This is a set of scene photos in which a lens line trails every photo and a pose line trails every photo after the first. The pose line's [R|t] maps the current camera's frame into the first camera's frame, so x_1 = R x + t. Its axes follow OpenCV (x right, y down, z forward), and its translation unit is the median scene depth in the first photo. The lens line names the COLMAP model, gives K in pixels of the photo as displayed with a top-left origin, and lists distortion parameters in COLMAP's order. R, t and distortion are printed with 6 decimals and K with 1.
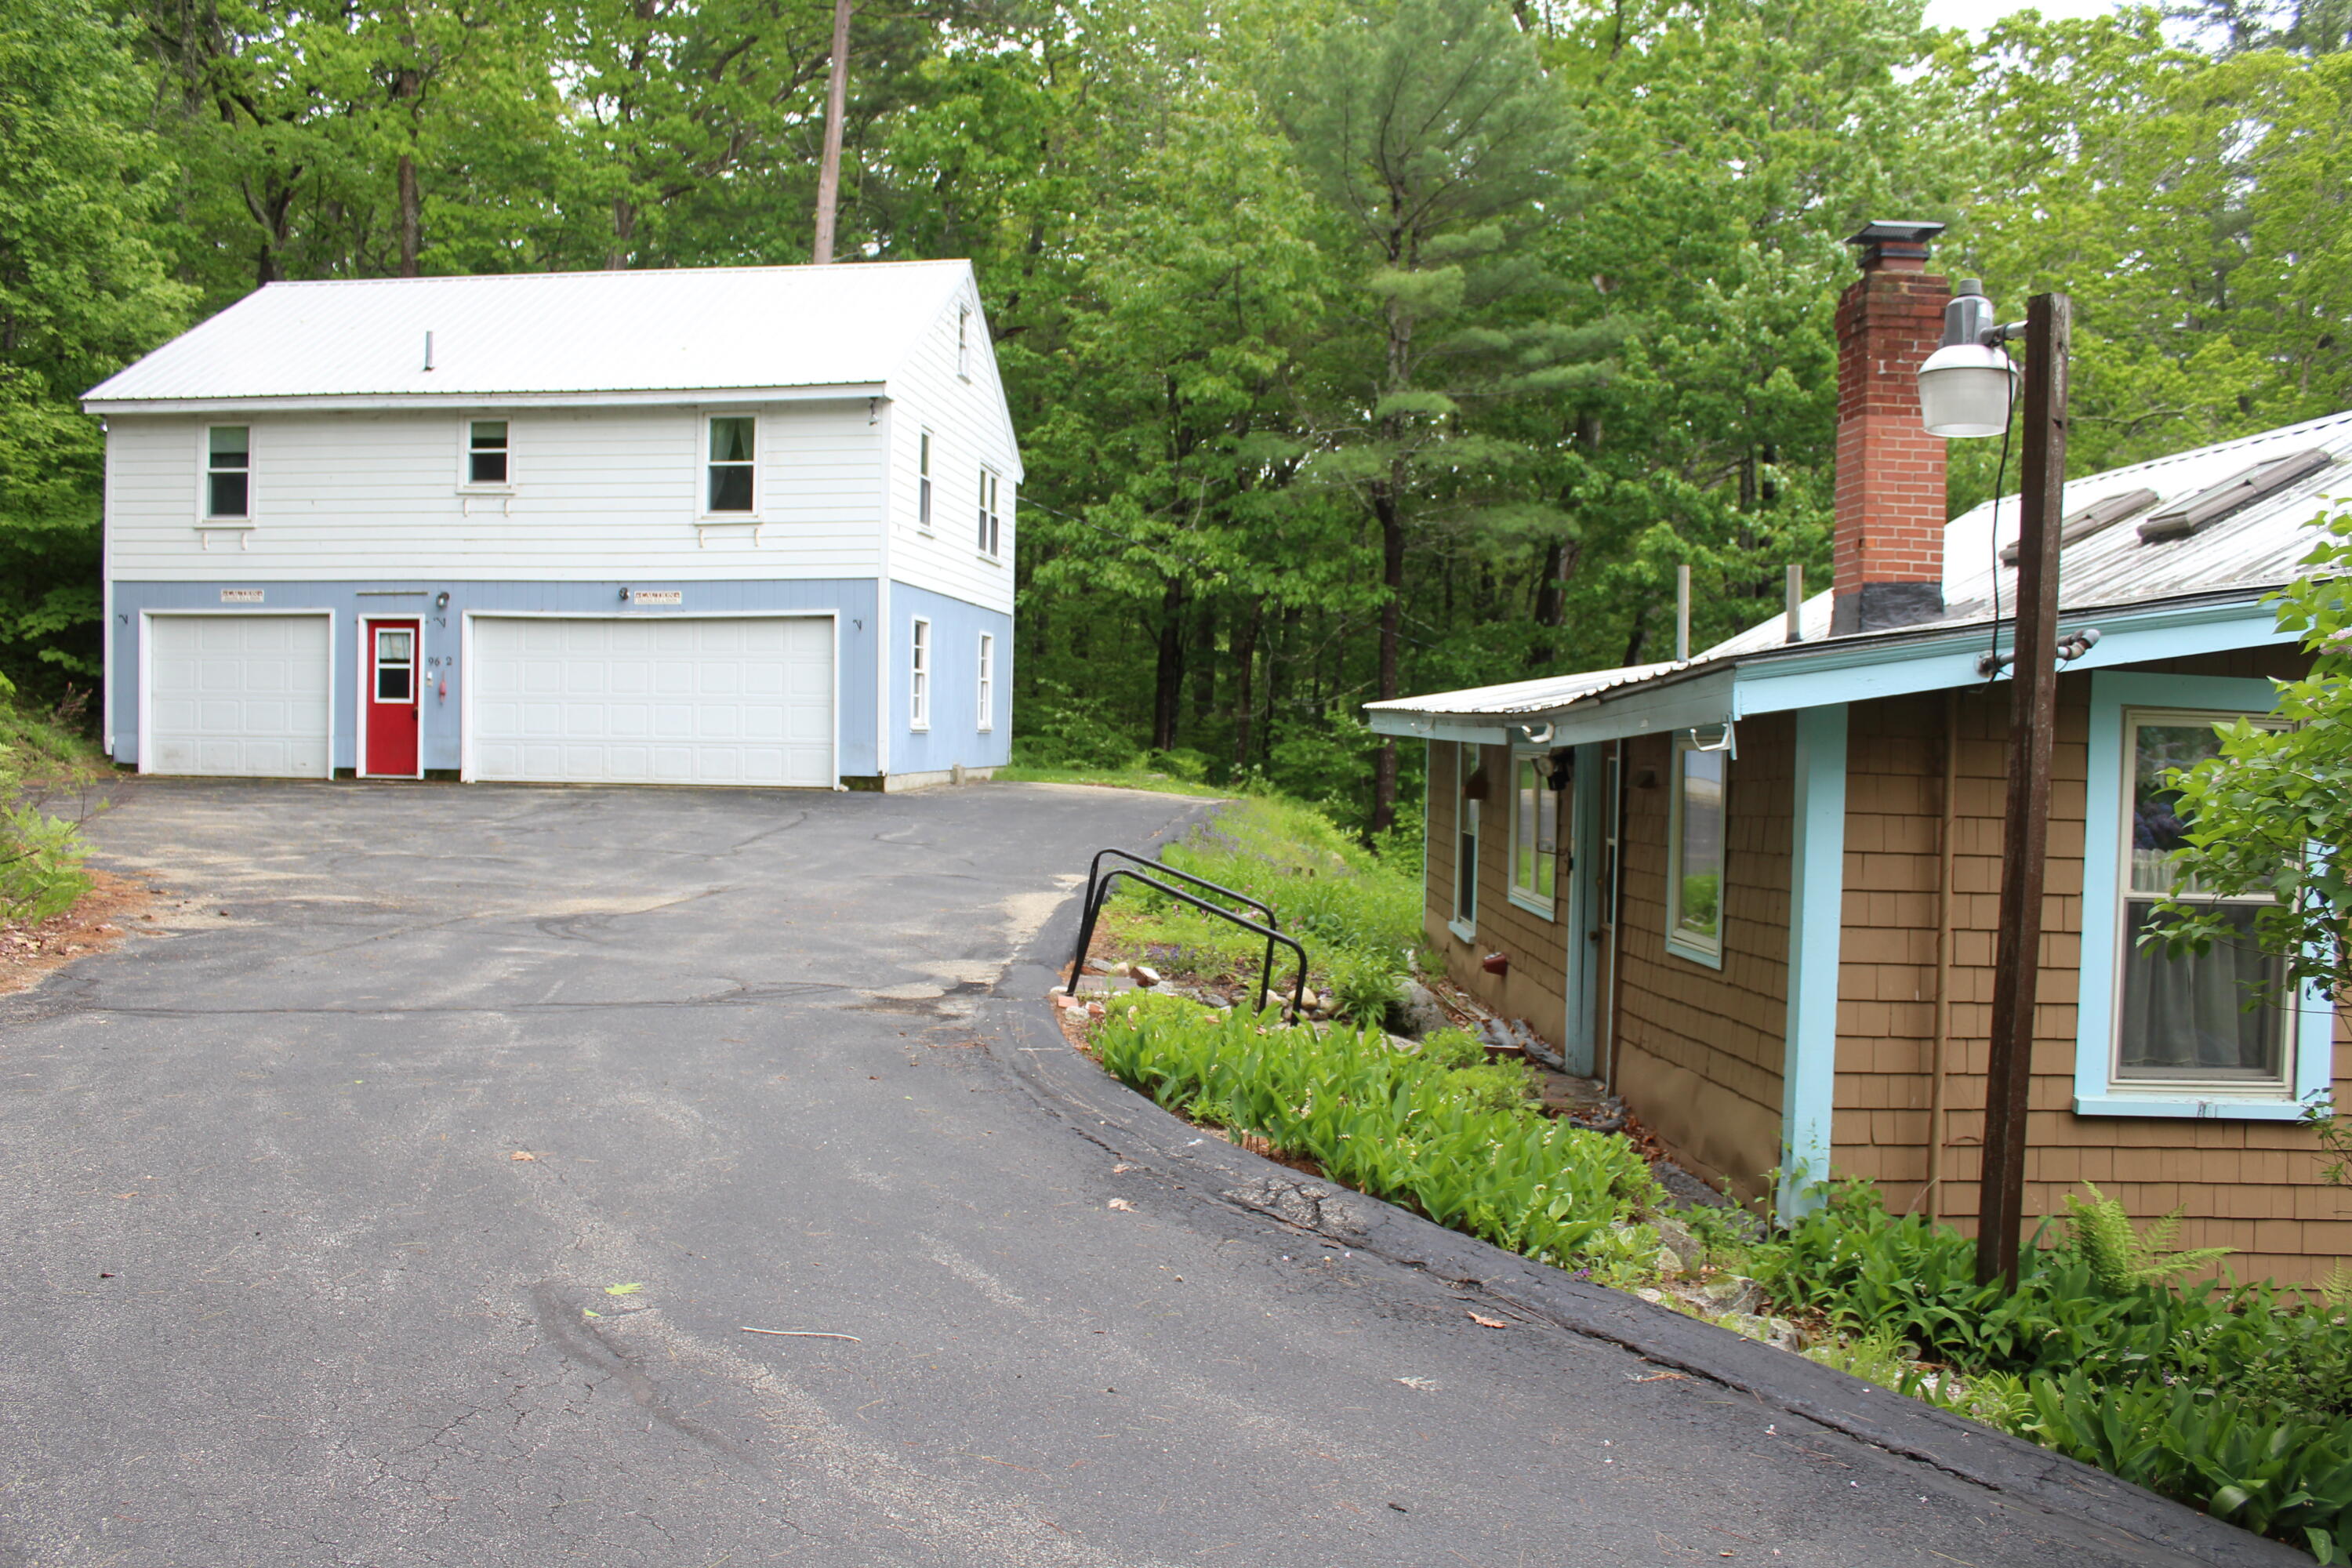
lens RADIAL K [[1932.6, 0, 1176.2], [0, 1932.6, 775.9], [0, 0, 1]] dist [-0.130722, 0.086287]
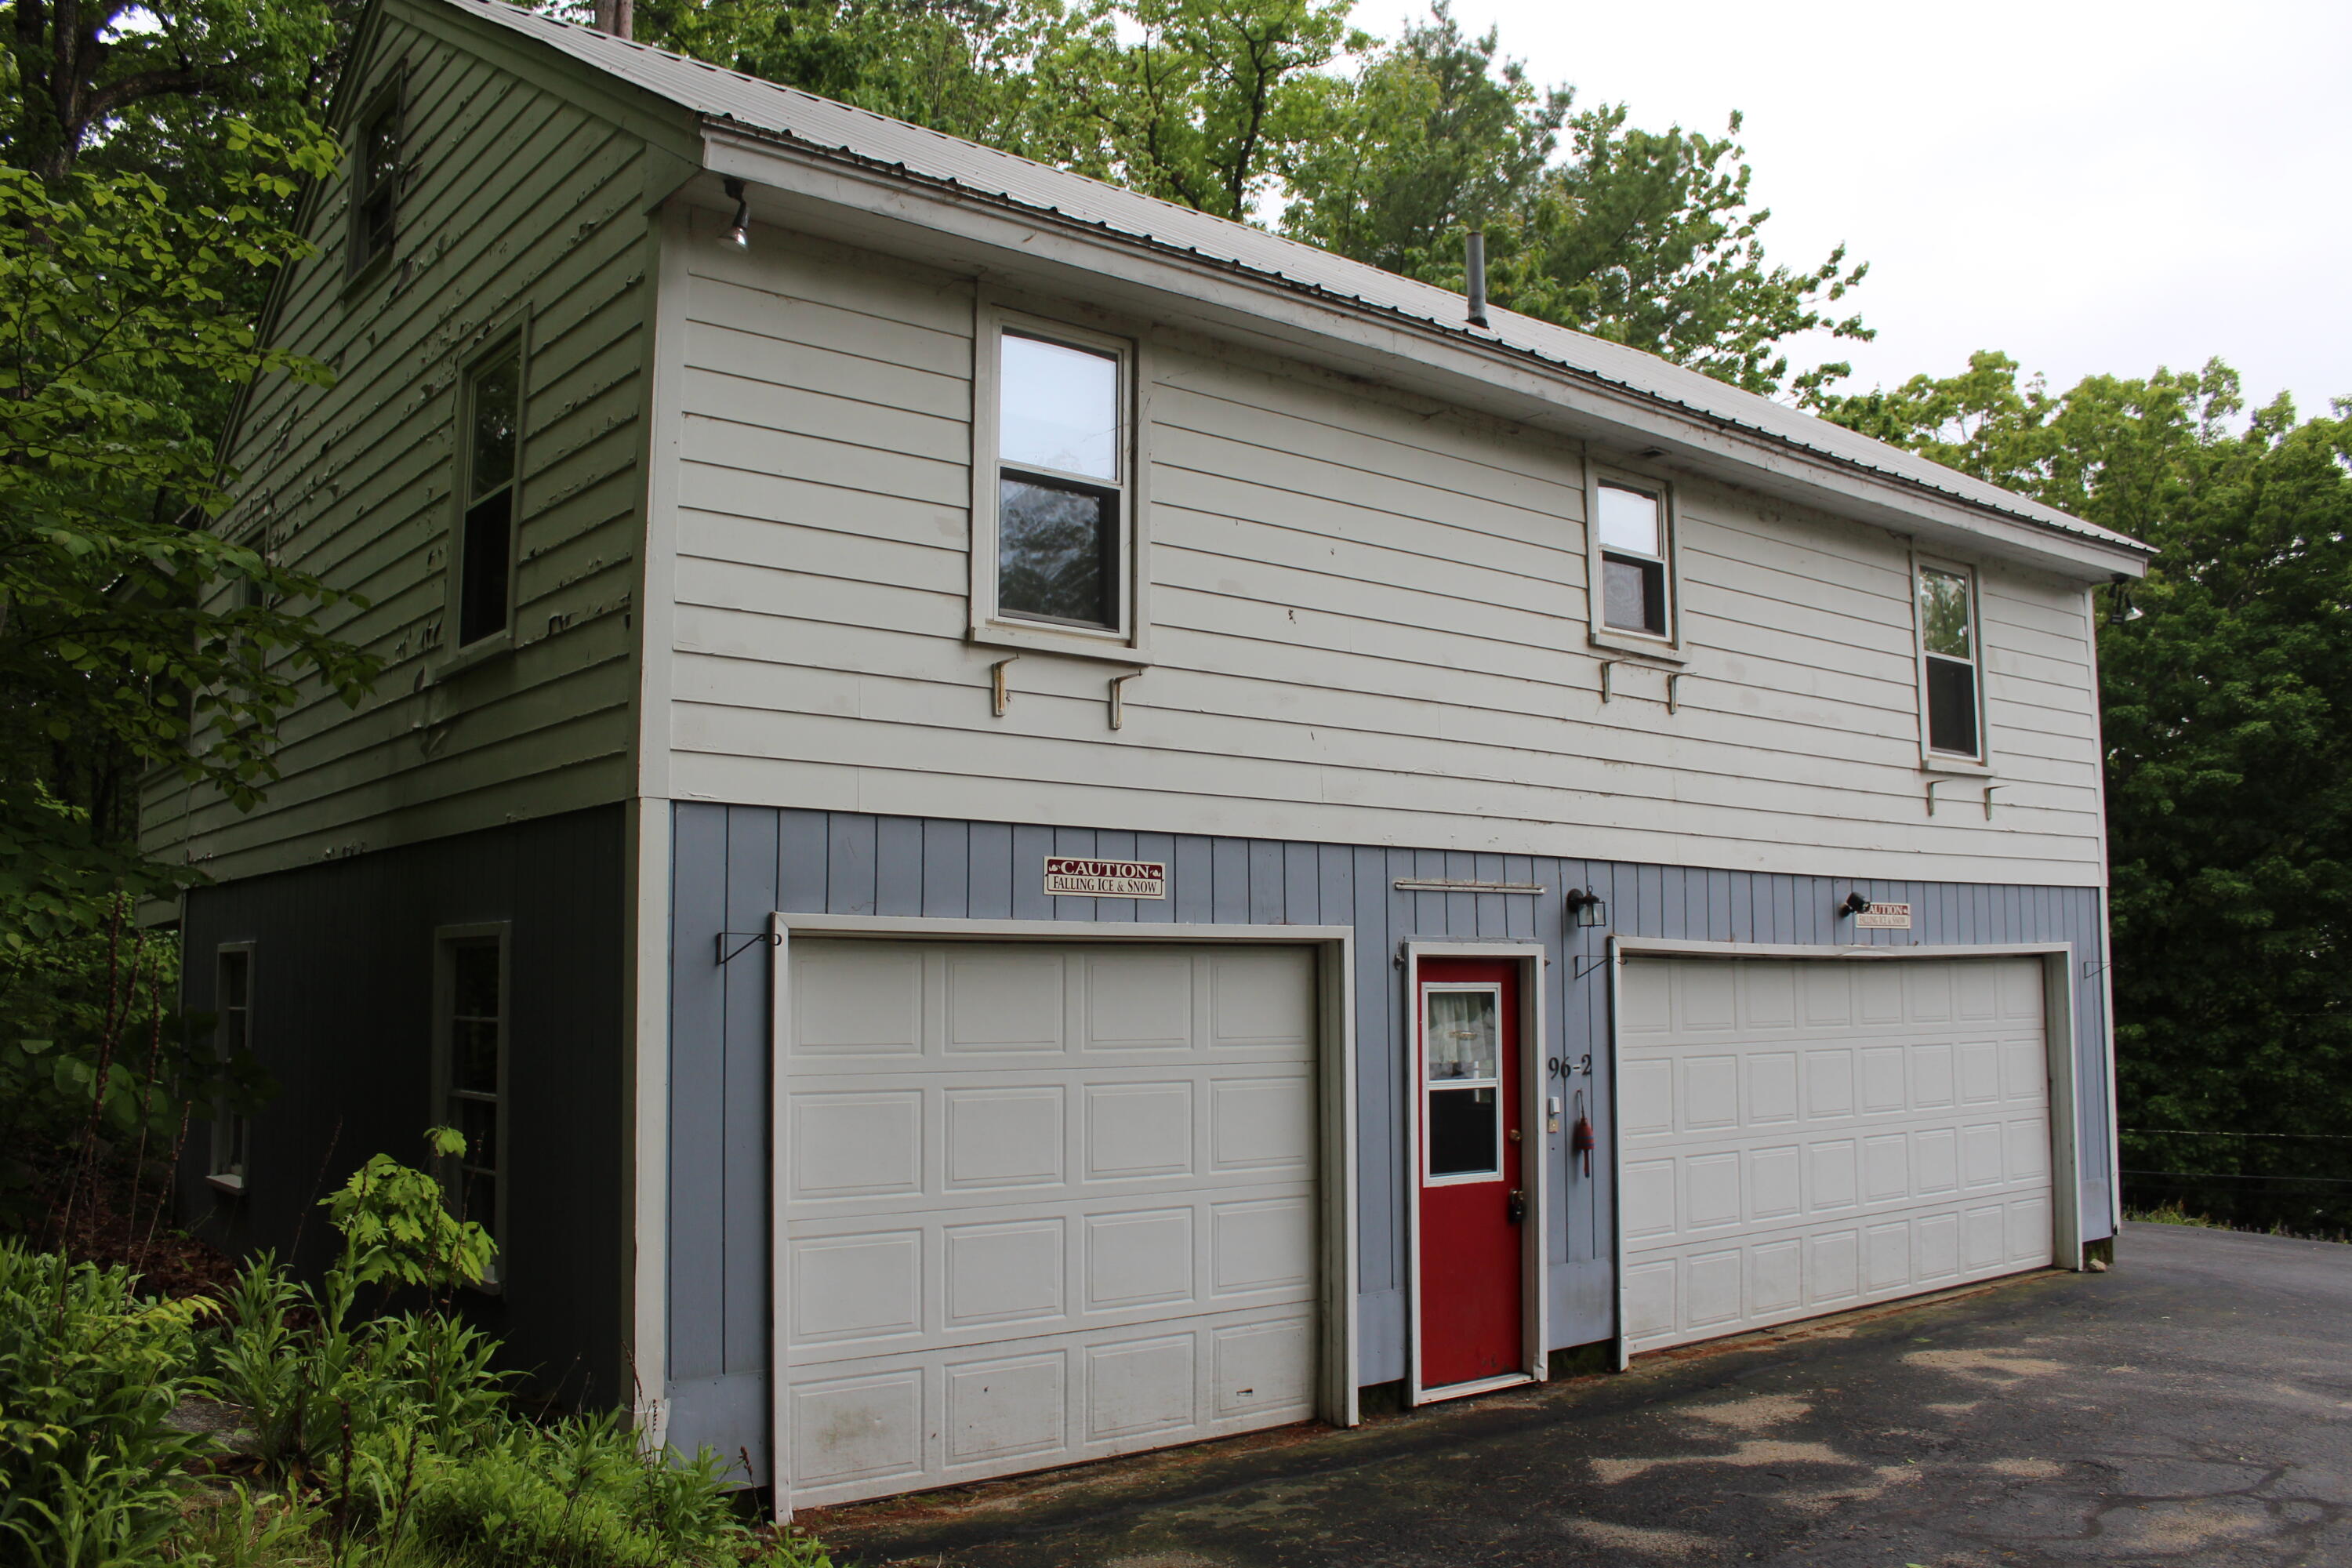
lens RADIAL K [[1932.6, 0, 1165.8], [0, 1932.6, 799.1], [0, 0, 1]] dist [-0.130722, 0.086287]
pose [[0.695735, 0.056103, 0.716104, -0.726250], [0.045599, 0.991485, -0.121980, -0.070115], [-0.716850, 0.117519, 0.687252, 0.778715]]
